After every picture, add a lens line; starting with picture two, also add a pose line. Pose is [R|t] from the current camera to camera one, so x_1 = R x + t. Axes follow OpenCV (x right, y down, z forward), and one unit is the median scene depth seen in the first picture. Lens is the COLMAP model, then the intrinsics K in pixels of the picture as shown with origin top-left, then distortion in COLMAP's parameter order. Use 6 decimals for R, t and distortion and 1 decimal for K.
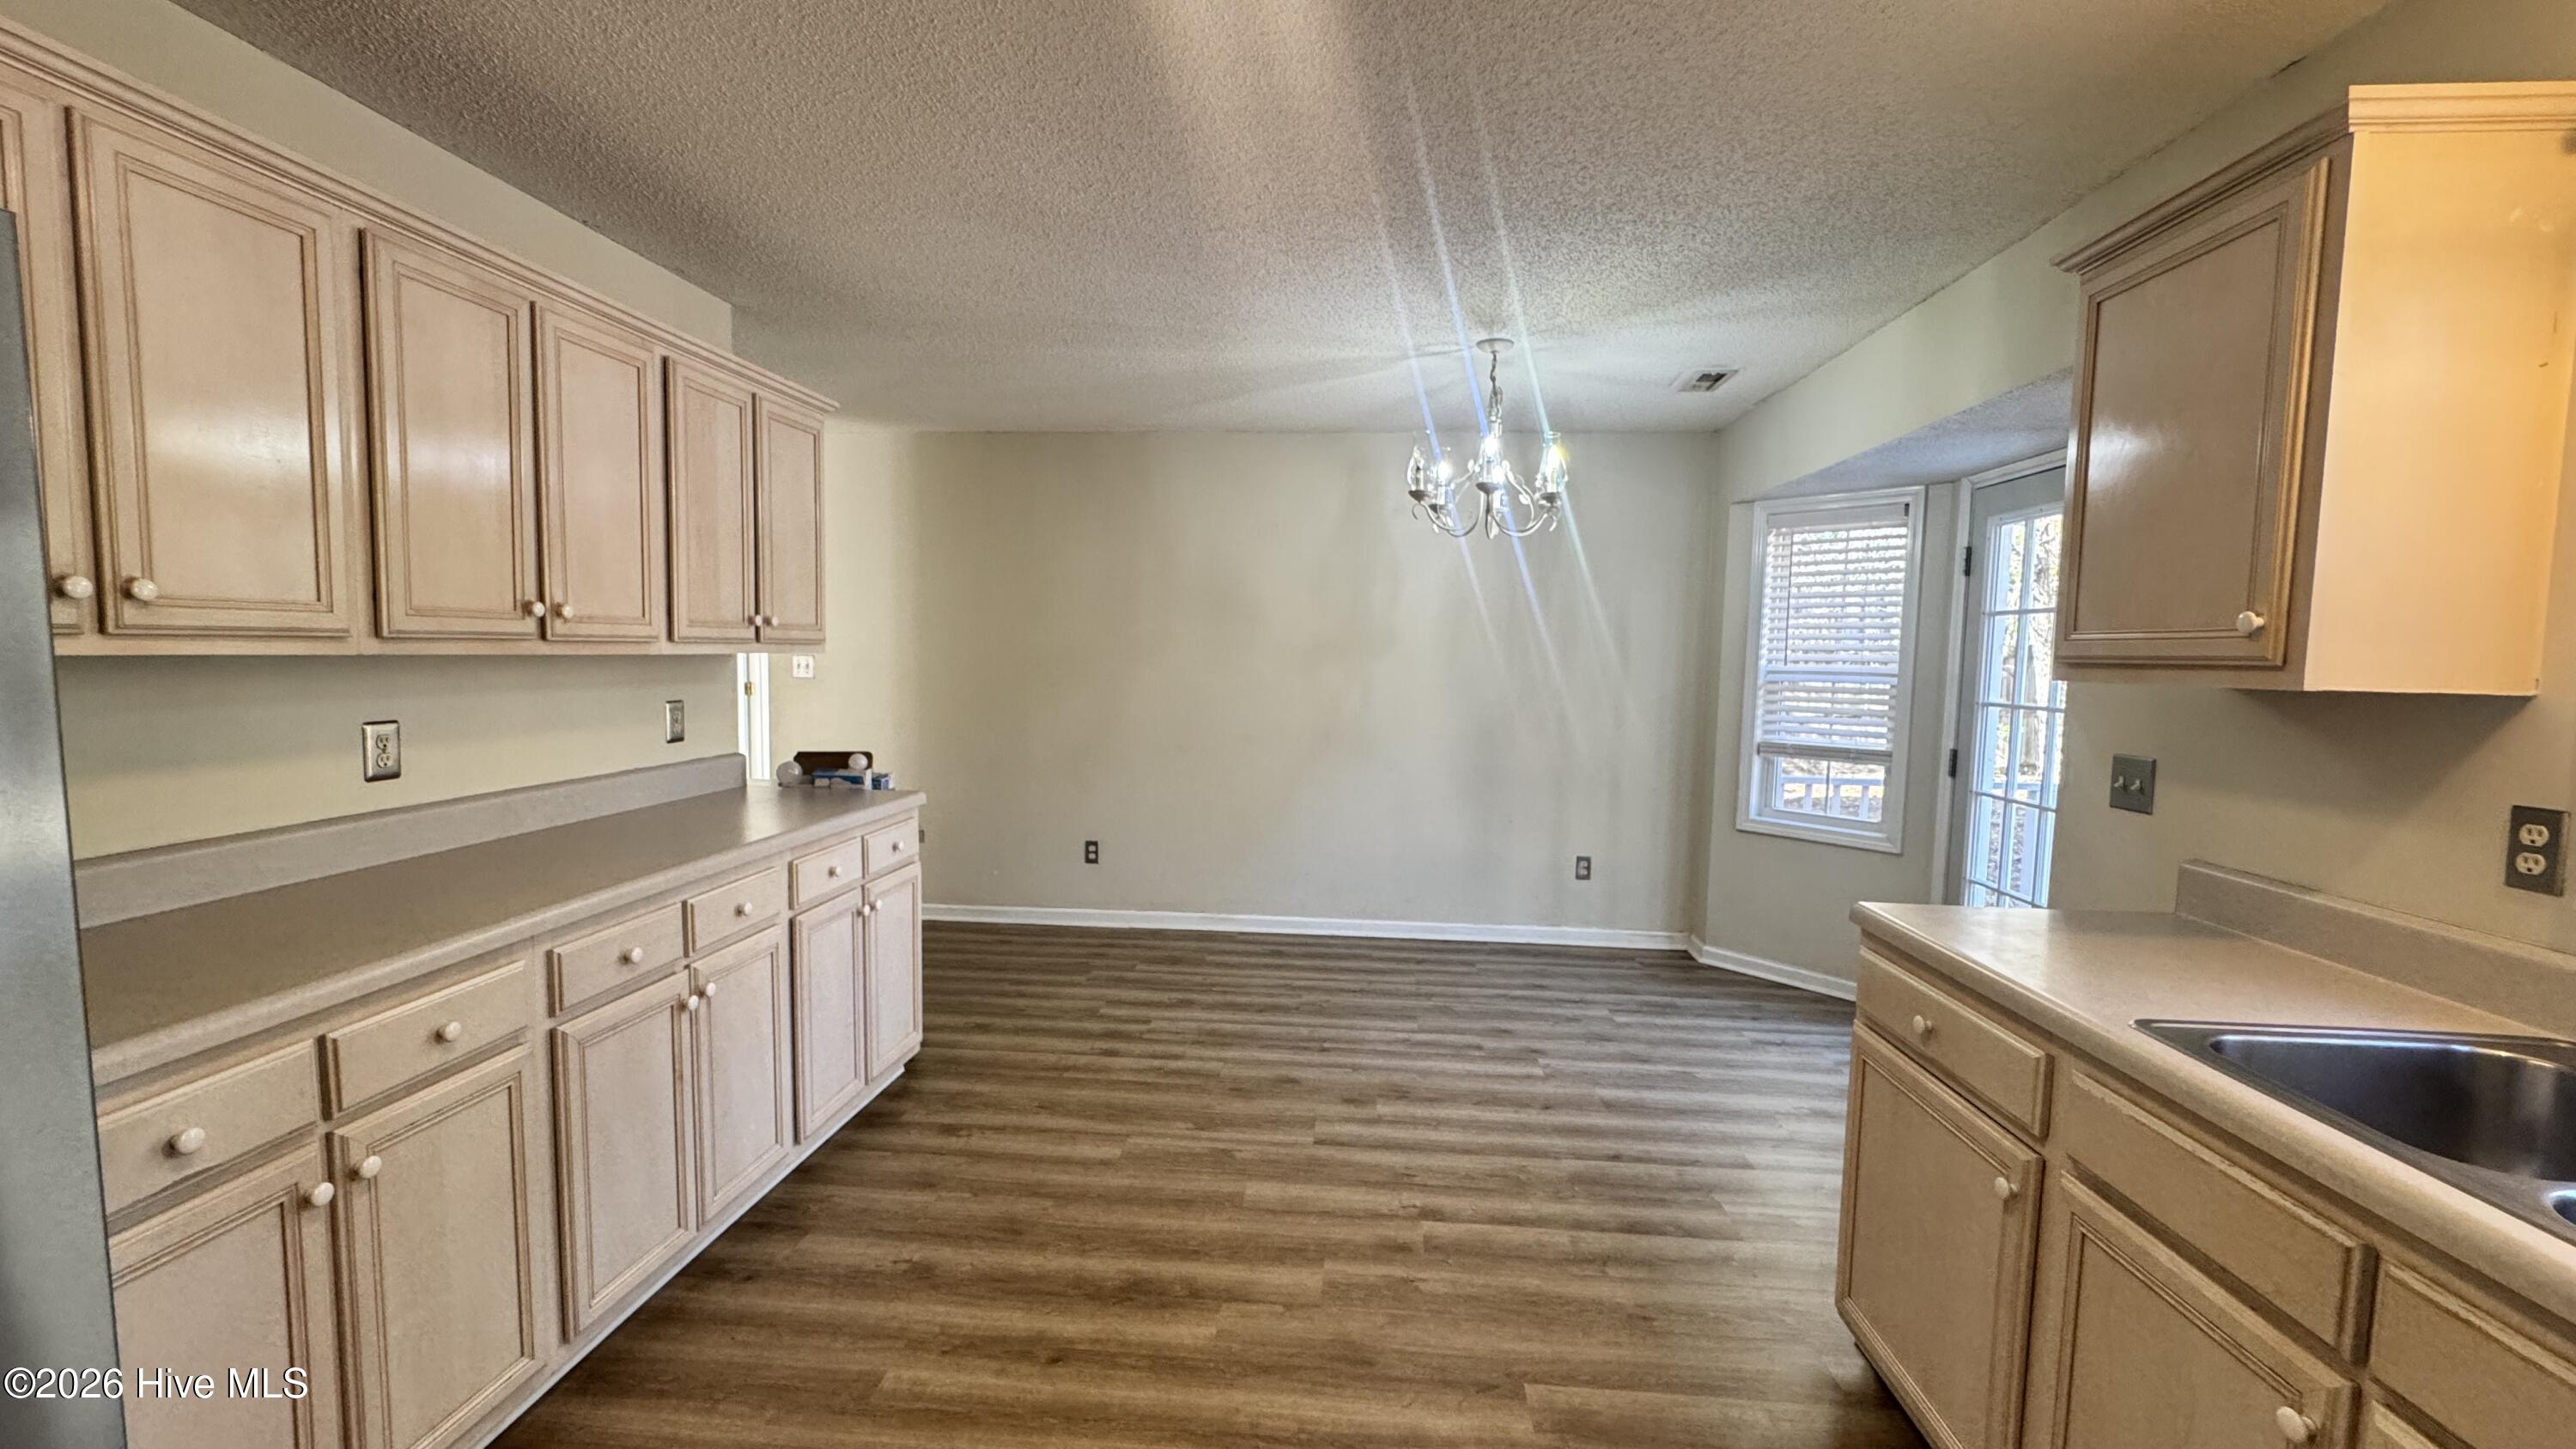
lens RADIAL K [[1034.6, 0, 1280.5], [0, 1034.6, 734.4], [0, 0, 1]] dist [-0.001333, 0.000237]
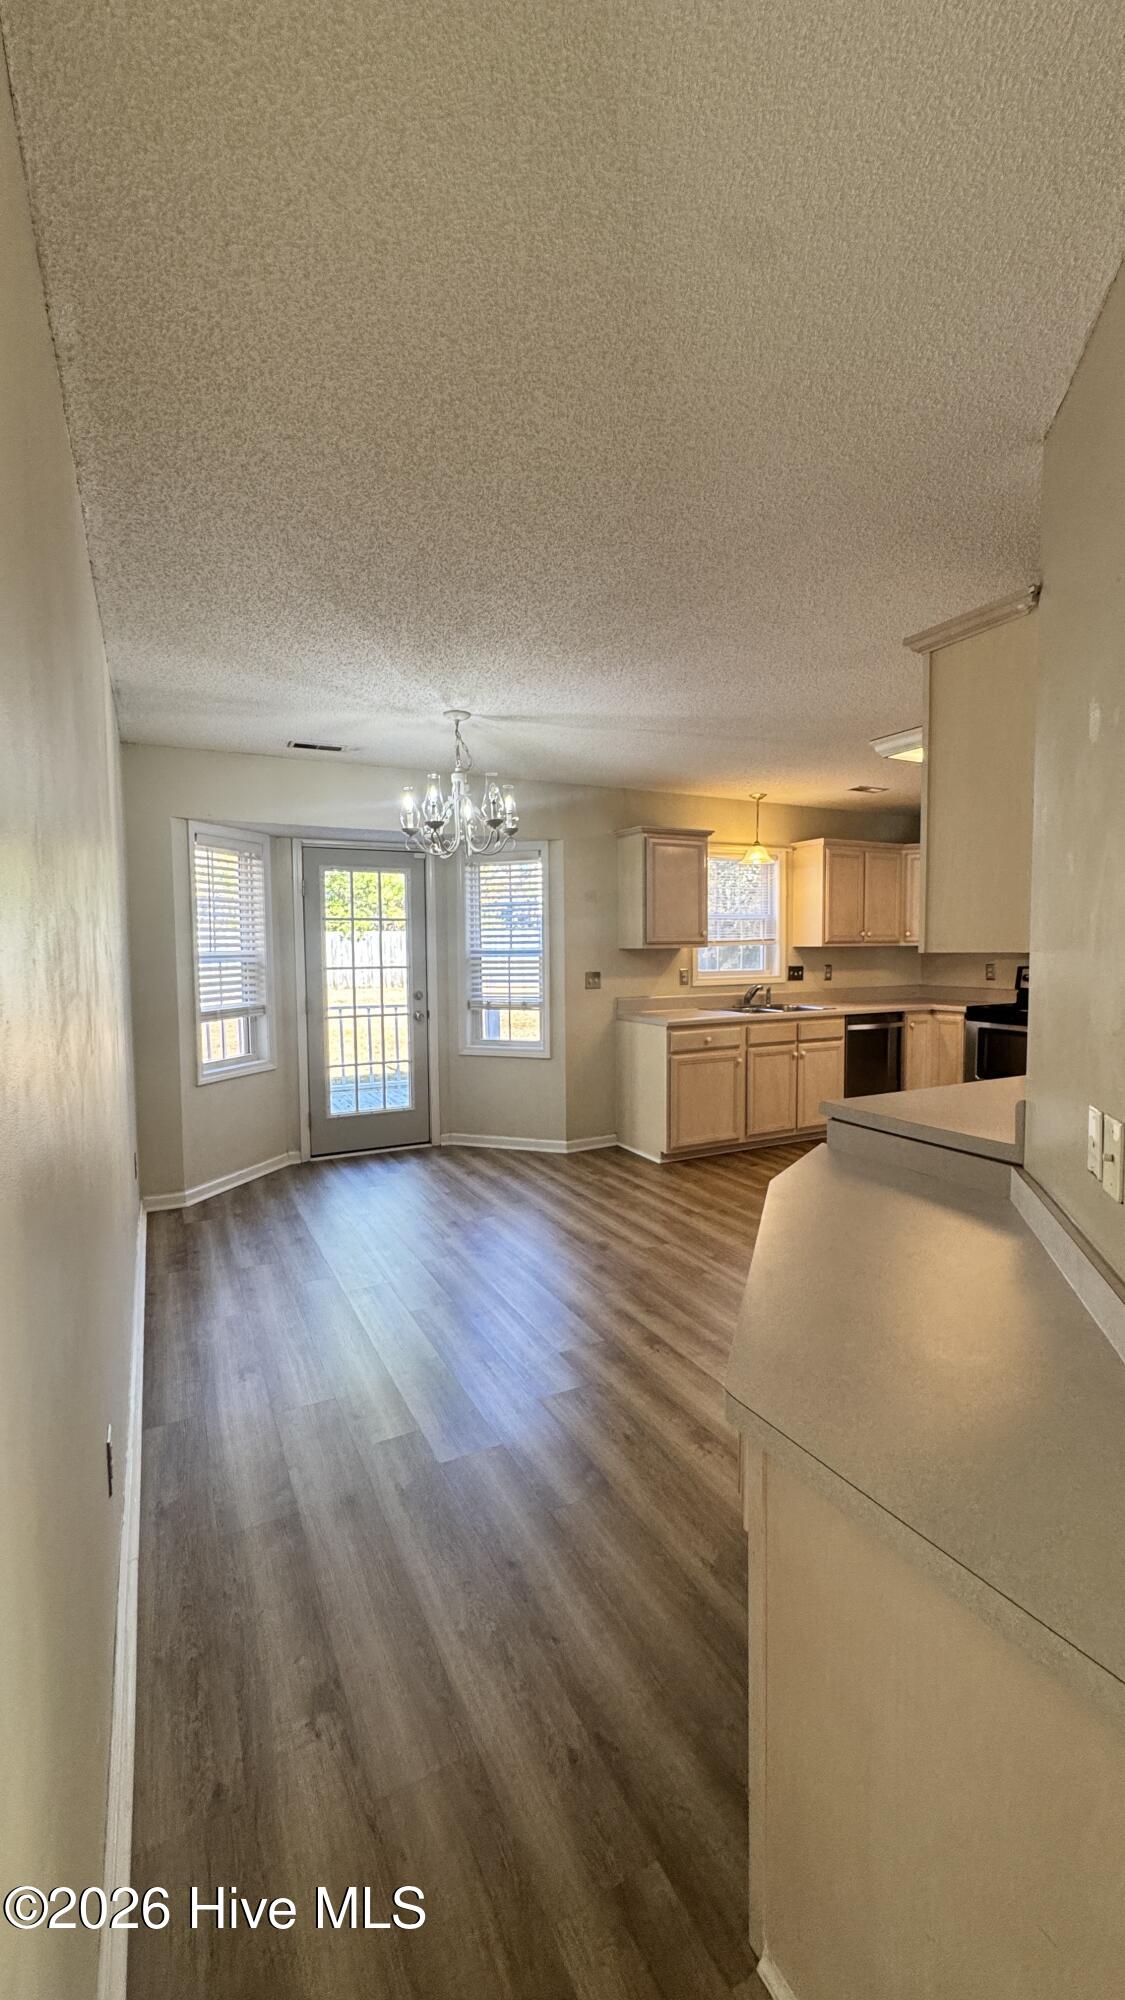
lens RADIAL K [[803.1, 0, 567.8], [0, 803.1, 992.4], [0, 0, 1]] dist [-0.001333, 0.000237]
pose [[-0.526420, -0.065156, 0.847724, -0.717025], [0.071146, 0.990187, 0.120286, -0.122490], [-0.847243, 0.123633, -0.516618, 1.341767]]
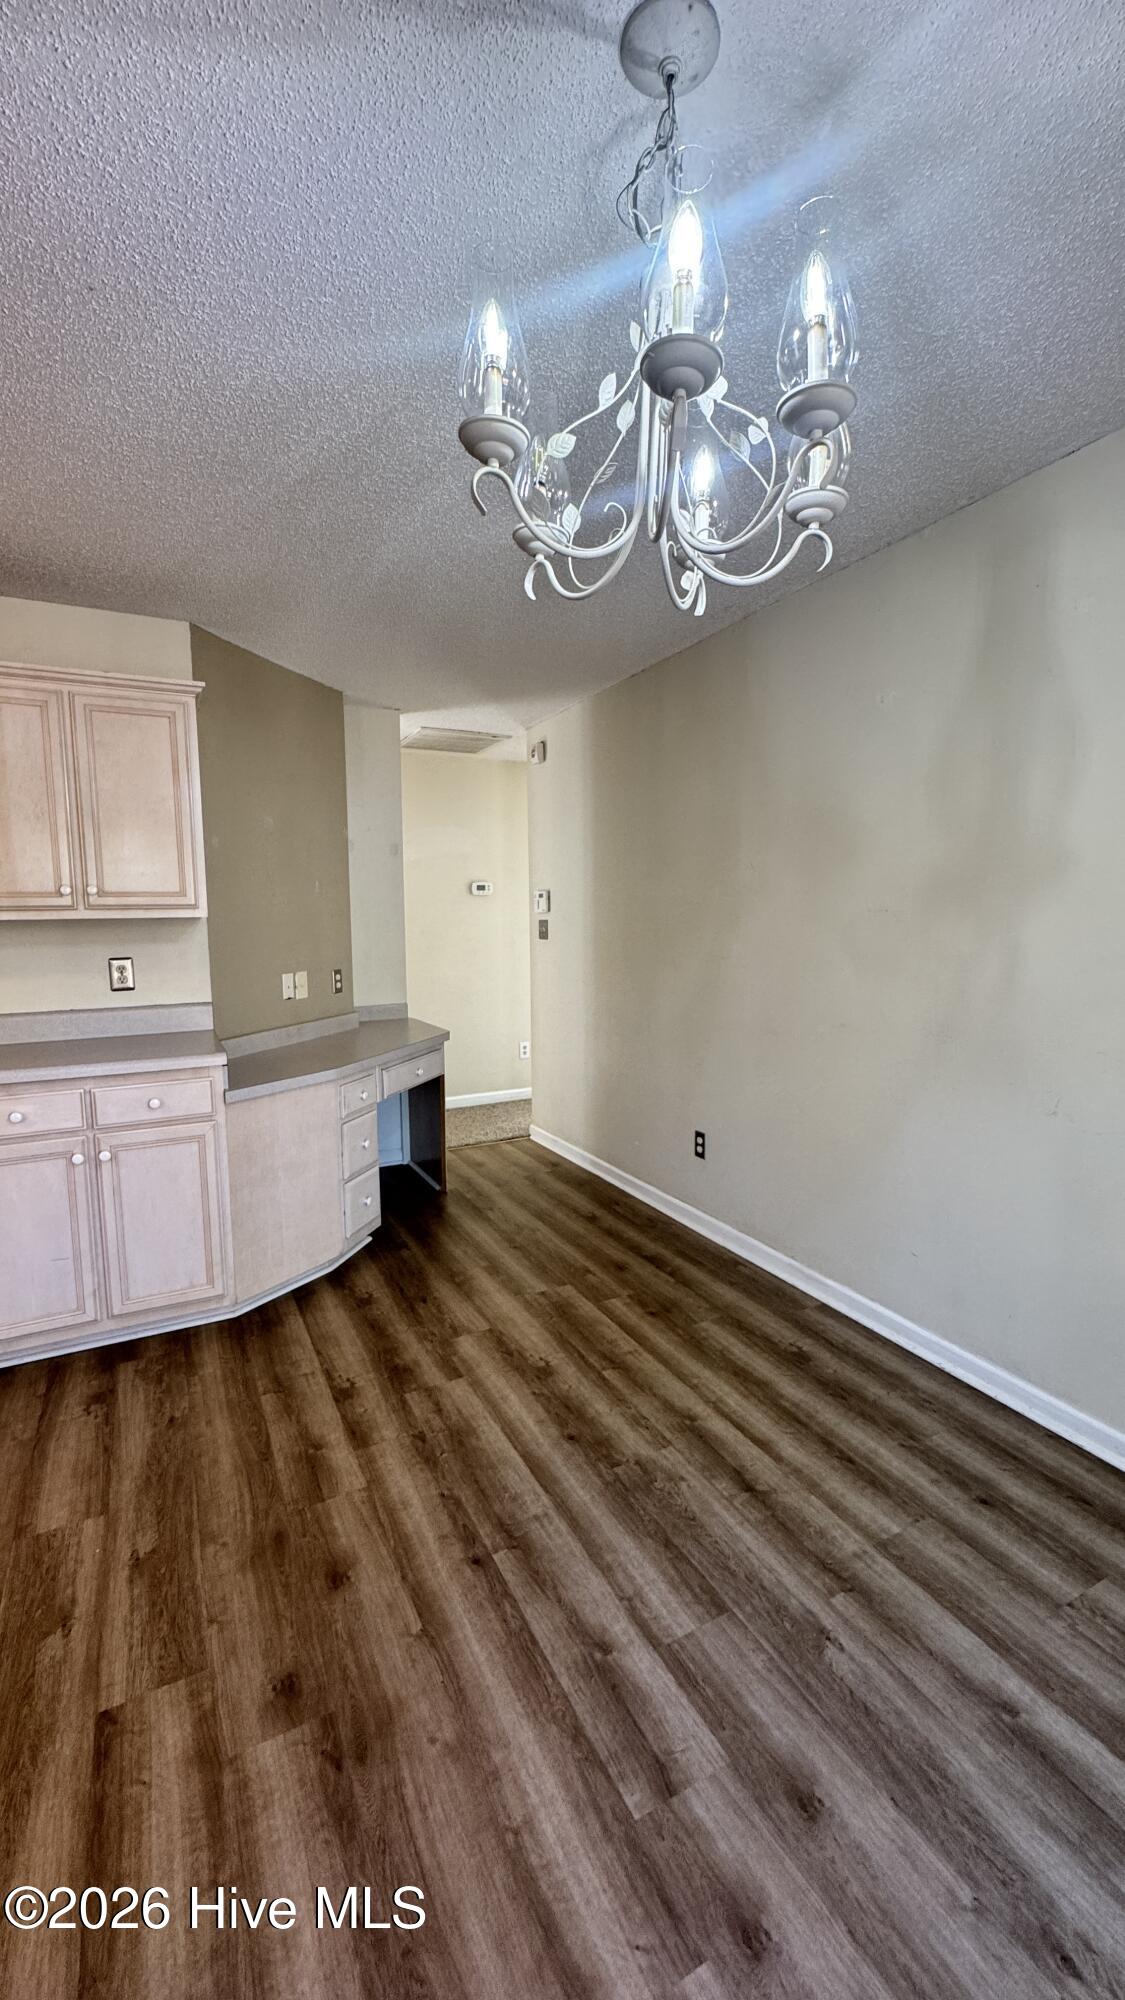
lens RADIAL K [[803.1, 0, 569.9], [0, 803.1, 988.1], [0, 0, 1]] dist [-0.001333, 0.000237]
pose [[0.533538, 0.054560, -0.844015, 0.421889], [-0.051544, 0.998160, 0.031941, -0.041308], [0.844204, 0.026462, 0.535368, 0.748486]]
